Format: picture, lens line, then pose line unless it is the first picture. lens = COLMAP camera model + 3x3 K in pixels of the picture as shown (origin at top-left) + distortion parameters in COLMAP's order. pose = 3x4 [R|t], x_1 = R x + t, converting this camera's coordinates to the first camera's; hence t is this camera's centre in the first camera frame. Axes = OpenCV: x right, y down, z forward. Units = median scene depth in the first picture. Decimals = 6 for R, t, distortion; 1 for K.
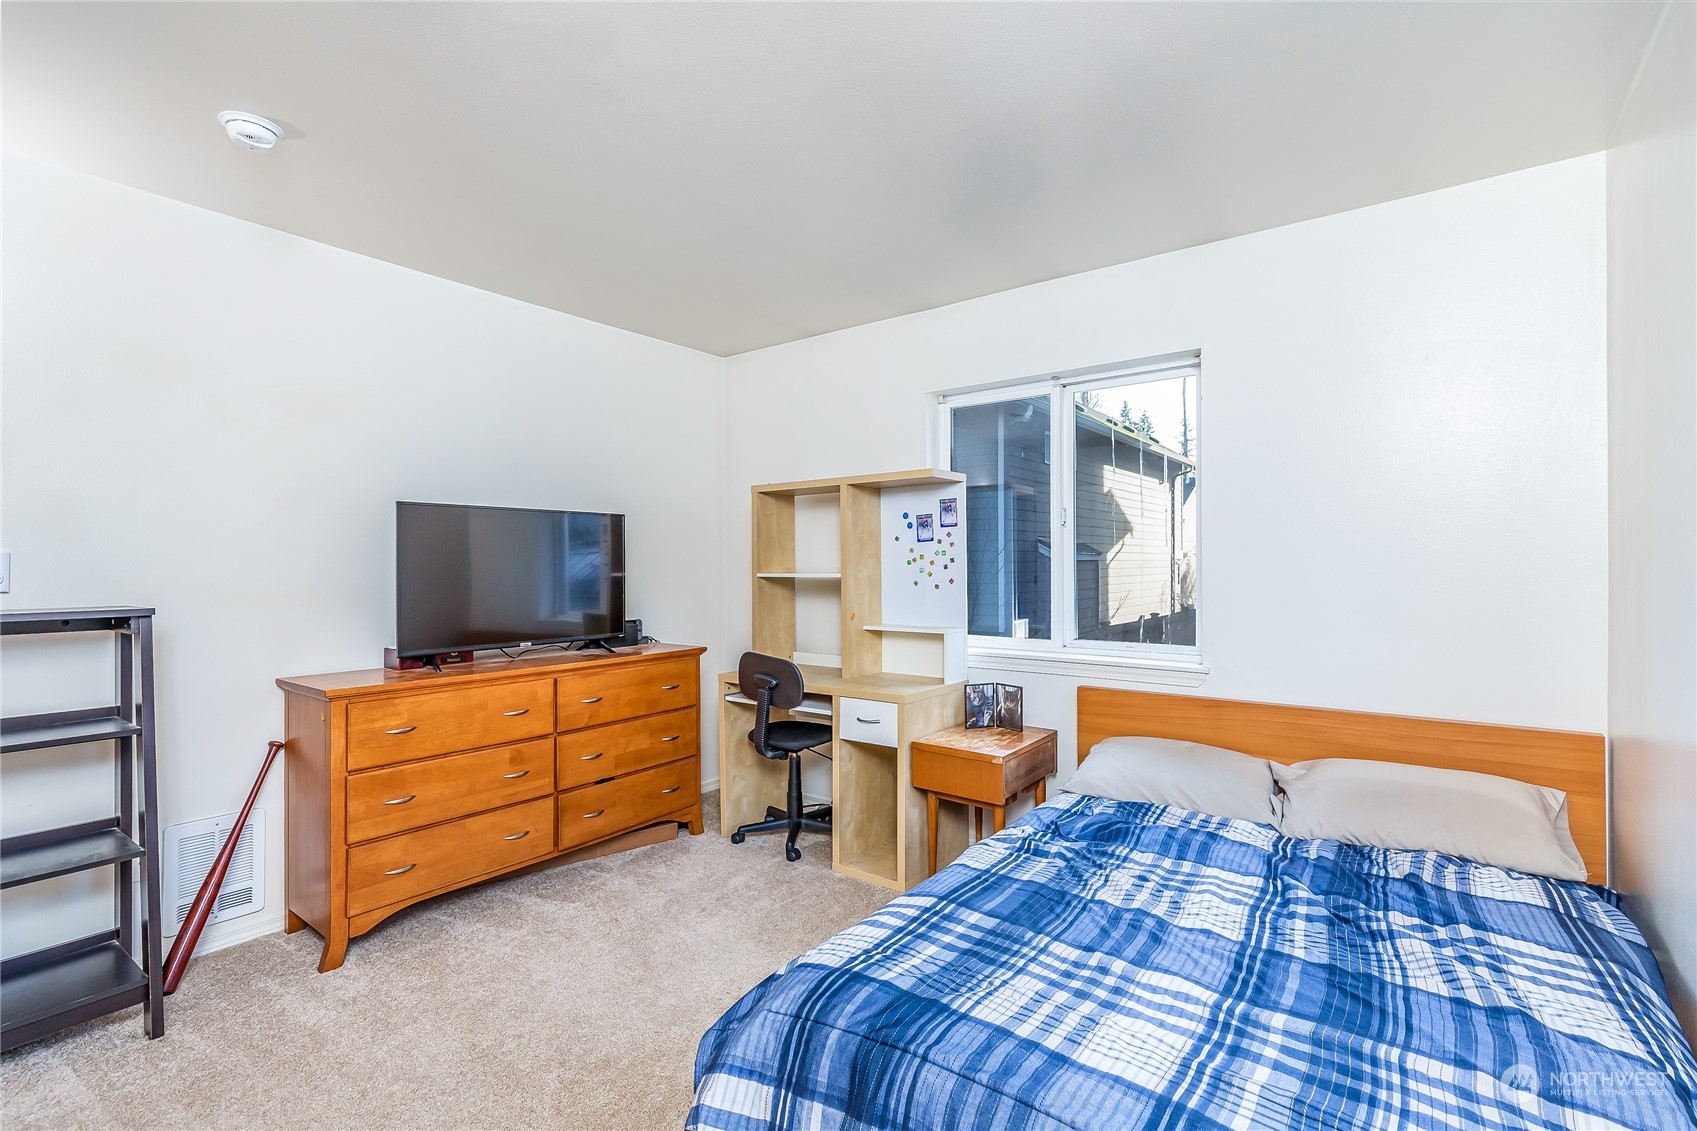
lens RADIAL K [[779.8, 0, 853.6], [0, 779.8, 569.4], [0, 0, 1]] dist [-0.027697, 0.007127]
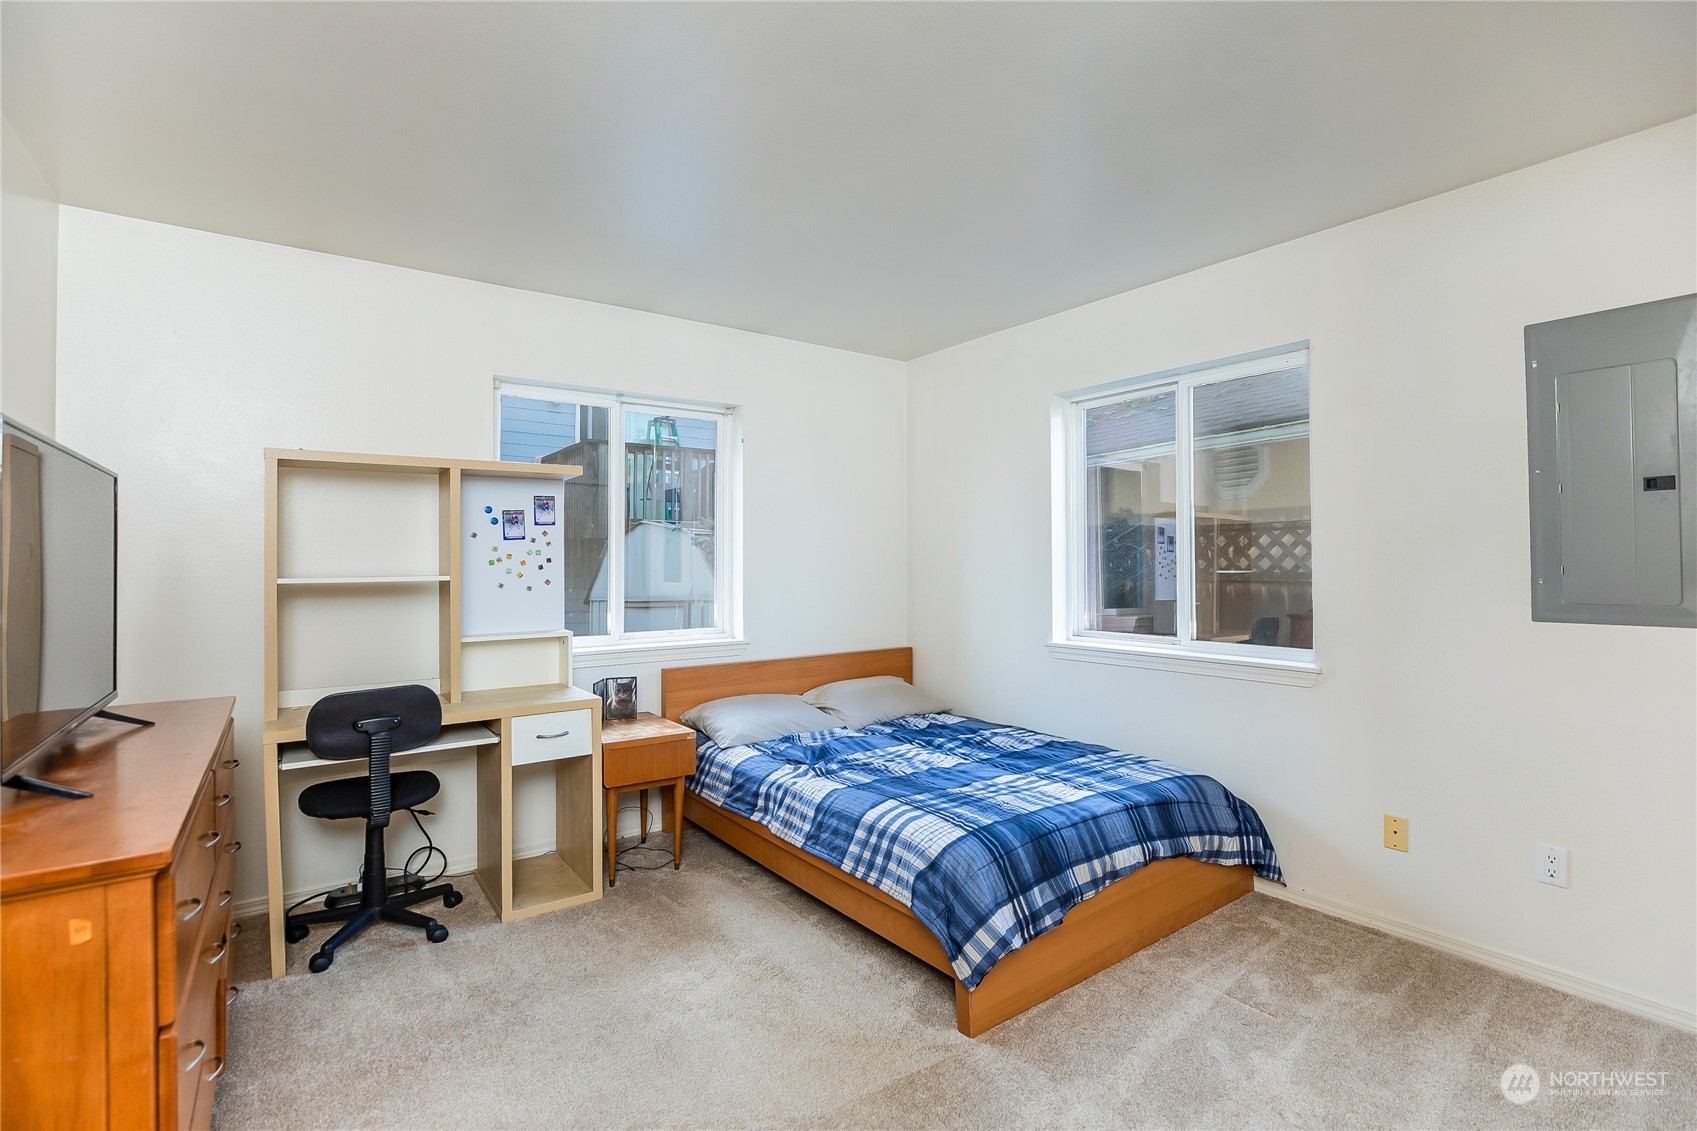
lens RADIAL K [[779.8, 0, 890.2], [0, 779.8, 570.5], [0, 0, 1]] dist [-0.027697, 0.007127]
pose [[0.244292, -0.006941, 0.969677, -1.232804], [0.006772, 0.999962, 0.005452, -0.003023], [-0.969678, 0.005235, 0.244330, 0.630330]]
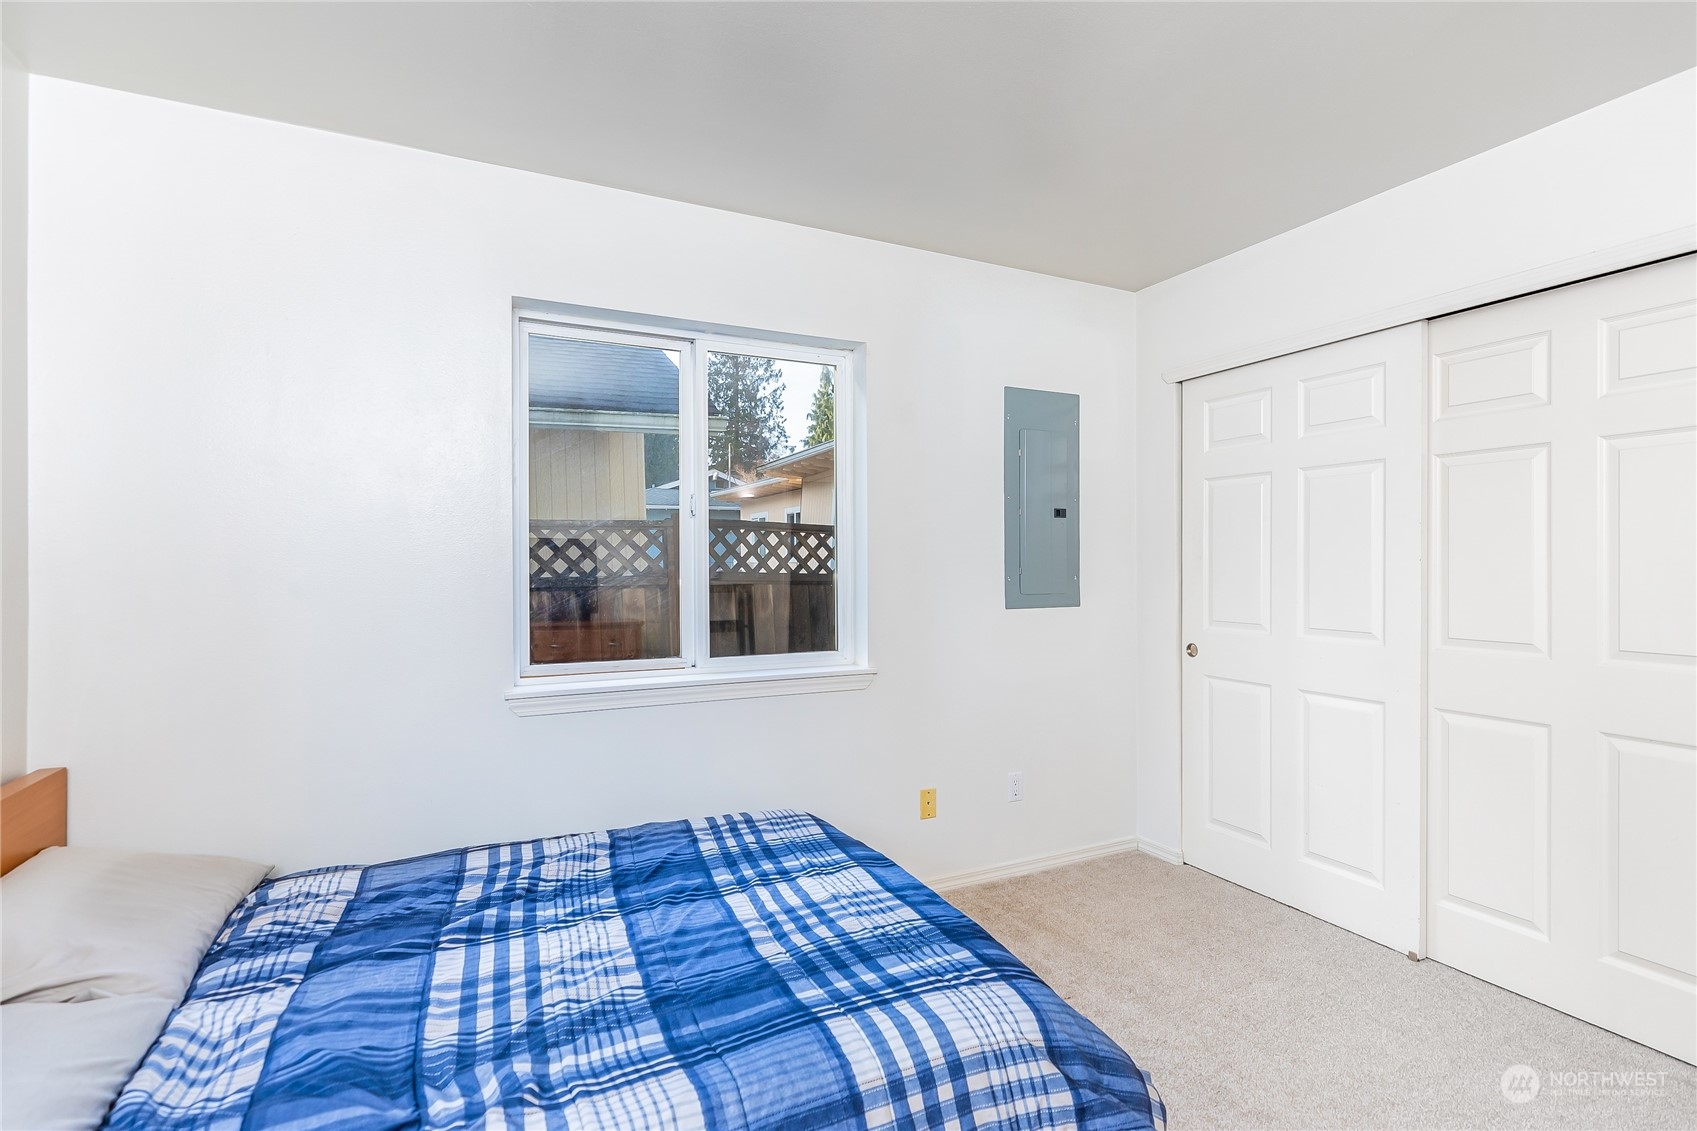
lens RADIAL K [[779.8, 0, 852.8], [0, 779.8, 555.9], [0, 0, 1]] dist [-0.027697, 0.007127]
pose [[-0.890399, 0.008065, 0.455110, -0.242577], [0.004393, 0.999949, -0.009124, -0.006467], [-0.455160, -0.006124, -0.890389, 1.583462]]
